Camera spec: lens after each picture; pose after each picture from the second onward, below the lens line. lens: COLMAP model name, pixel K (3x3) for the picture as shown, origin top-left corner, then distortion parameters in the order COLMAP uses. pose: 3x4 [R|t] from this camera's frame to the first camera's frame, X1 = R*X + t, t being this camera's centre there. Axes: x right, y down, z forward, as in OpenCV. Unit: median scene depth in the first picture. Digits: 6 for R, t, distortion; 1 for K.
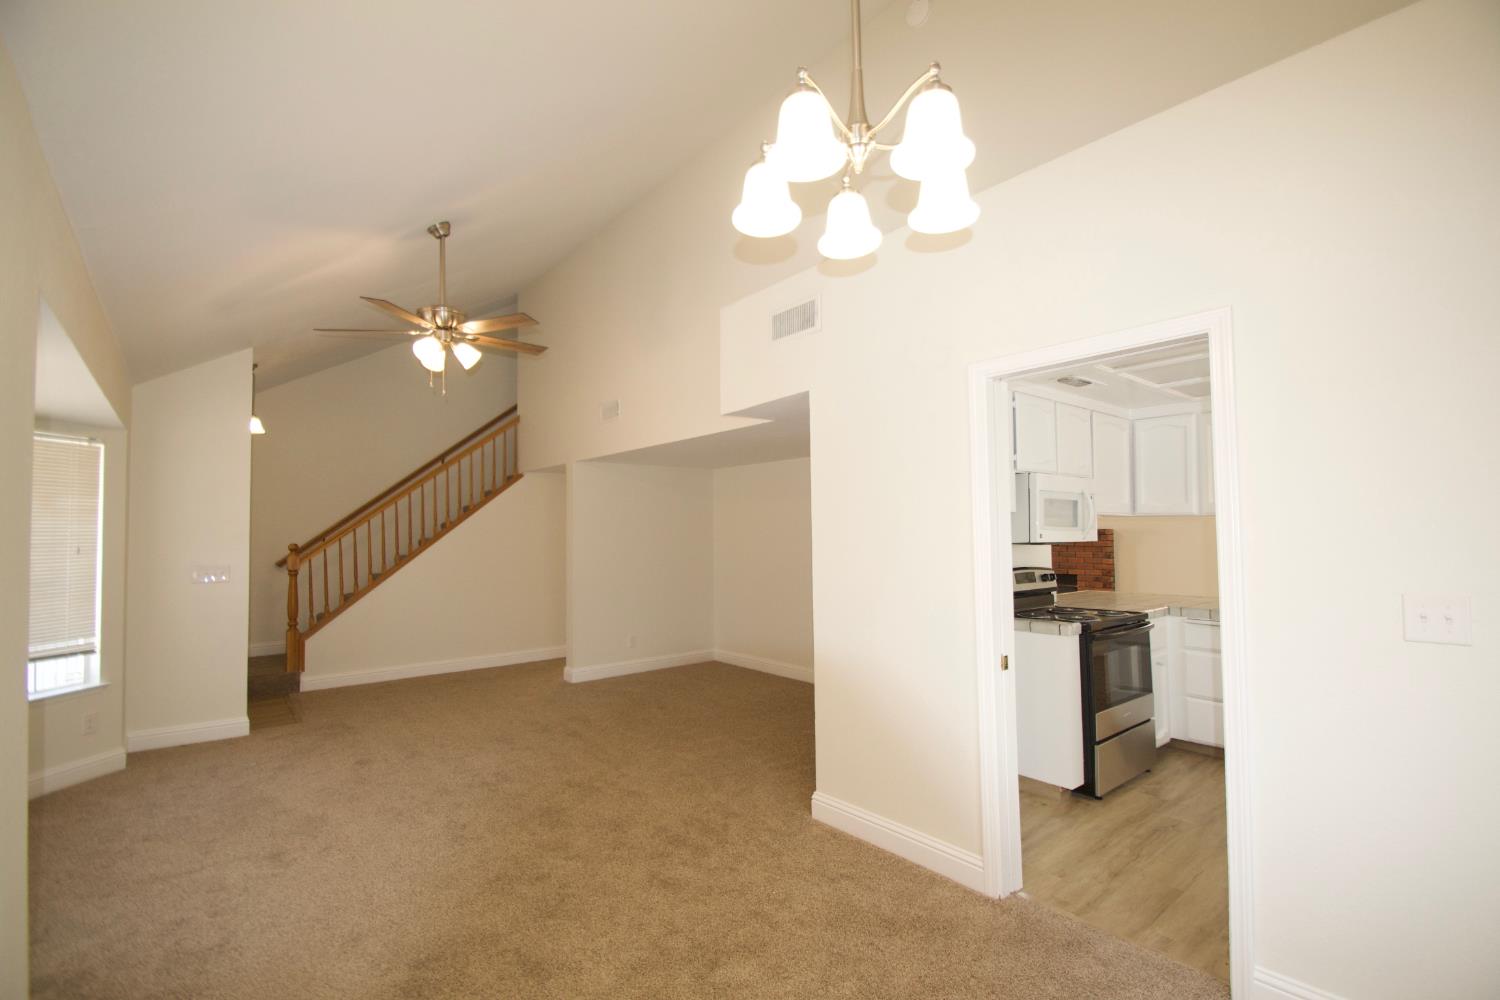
lens RADIAL K [[677.9, 0, 740.3], [0, 677.9, 509.1], [0, 0, 1]] dist [0.011809, -0.014864]
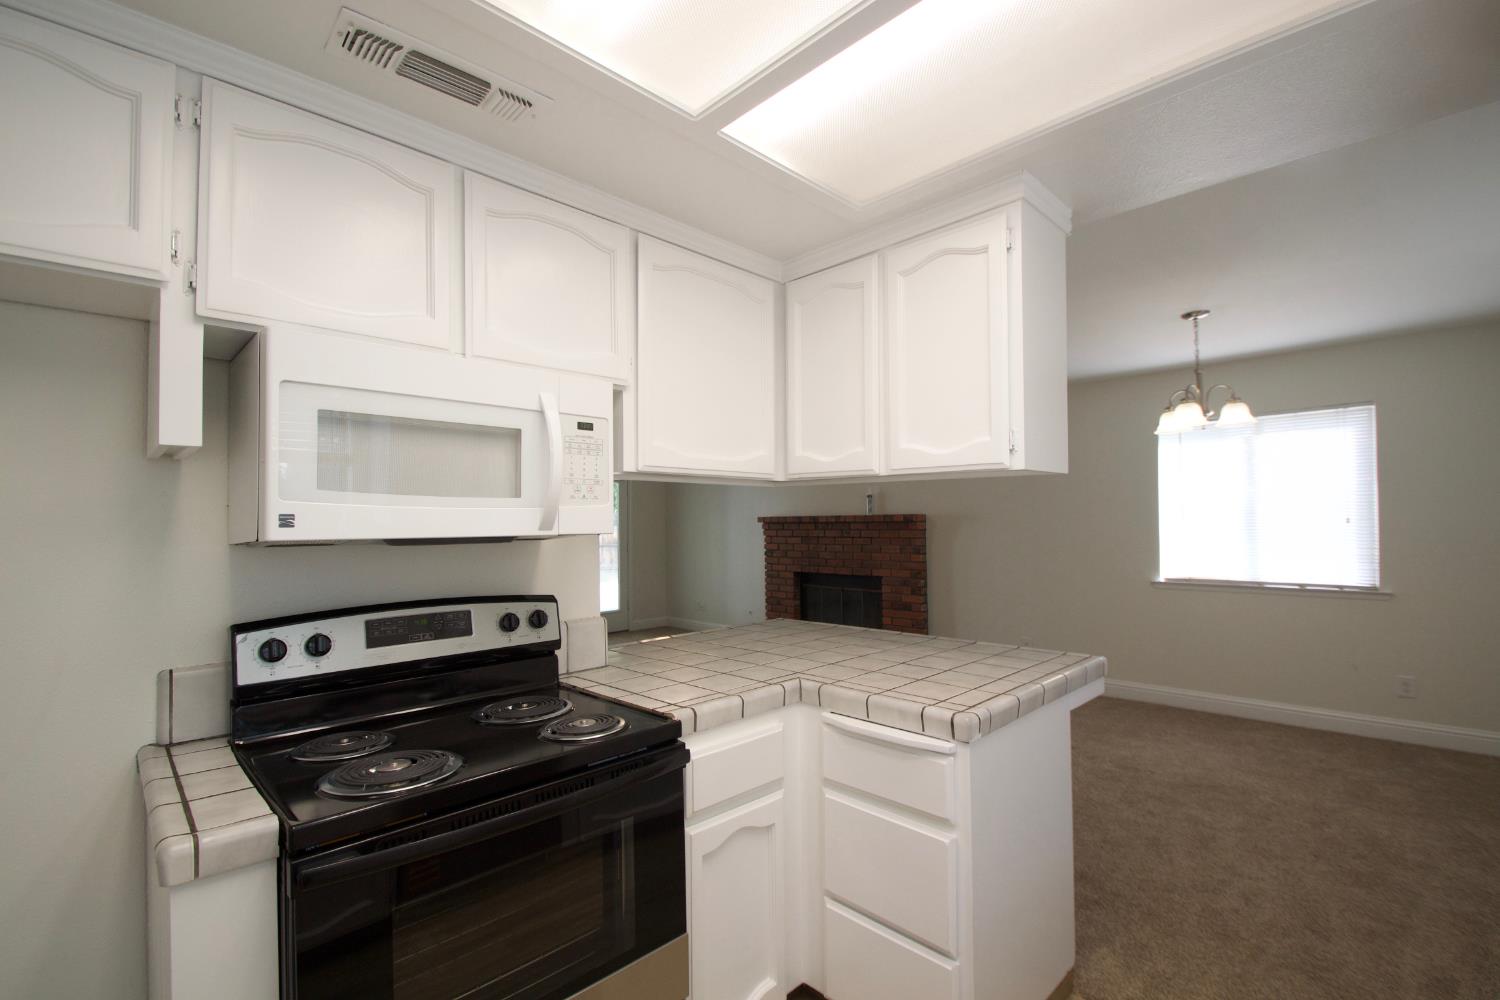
lens RADIAL K [[677.9, 0, 743.4], [0, 677.9, 506.0], [0, 0, 1]] dist [0.011809, -0.014864]
pose [[0.995737, -0.002042, 0.092217, 0.557135], [0.001074, 0.999944, 0.010546, 0.025696], [-0.092233, -0.010402, 0.995683, 0.572921]]
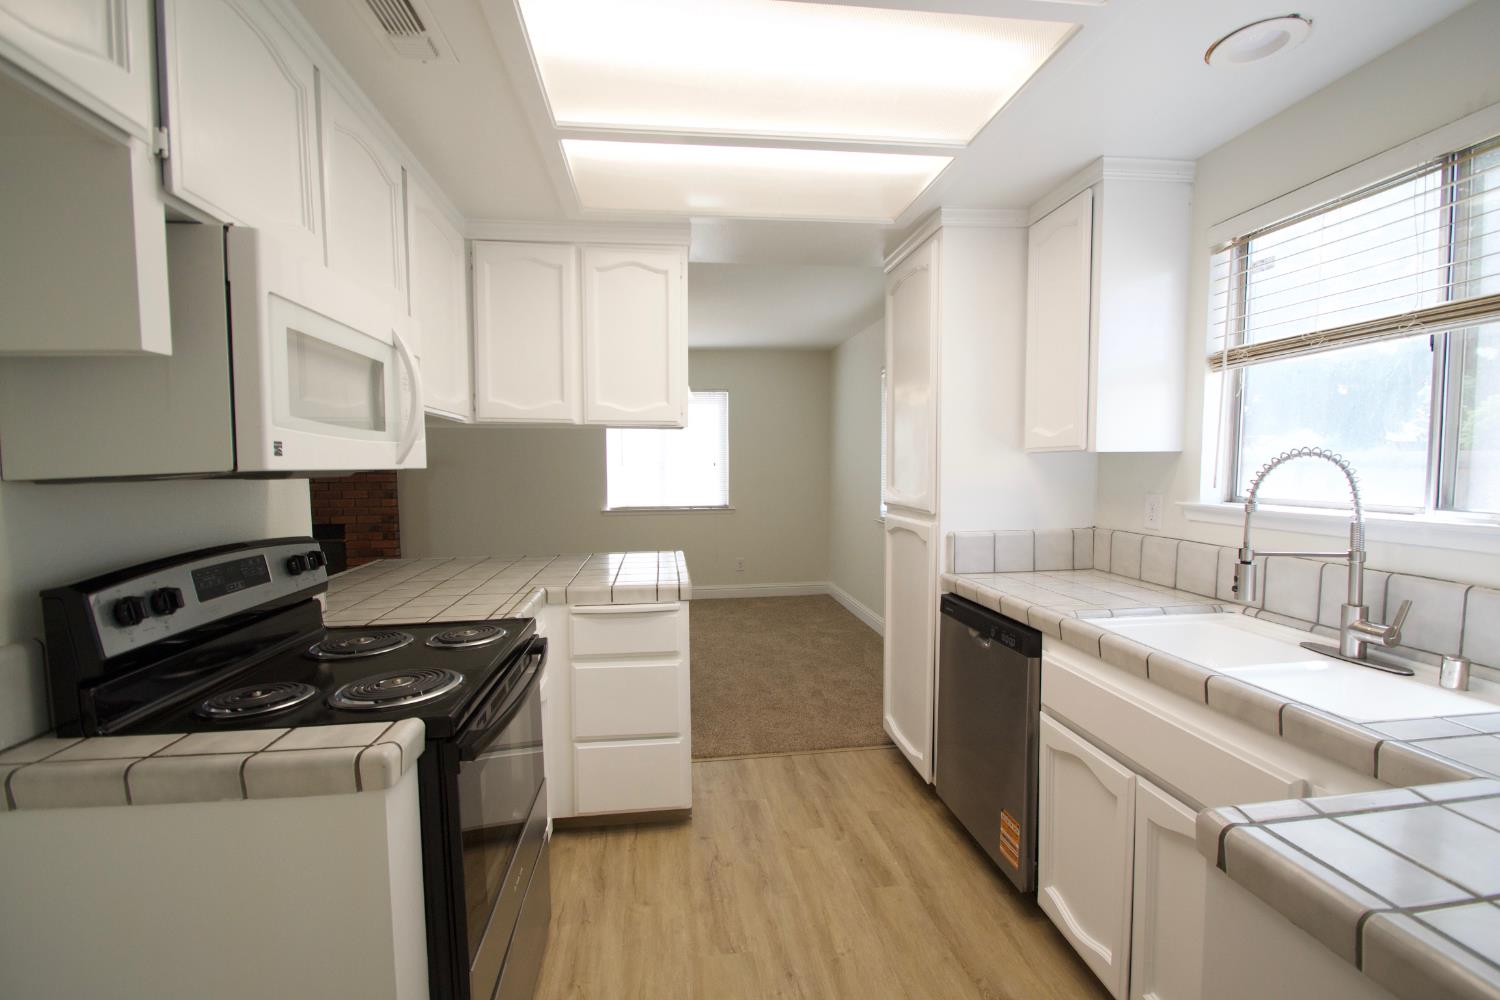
lens RADIAL K [[677.9, 0, 749.0], [0, 677.9, 504.9], [0, 0, 1]] dist [0.011809, -0.014864]
pose [[0.529230, -0.049809, 0.847015, 0.260771], [-0.024812, 0.996940, 0.074128, 0.032464], [-0.848116, -0.060246, 0.526374, 0.582652]]
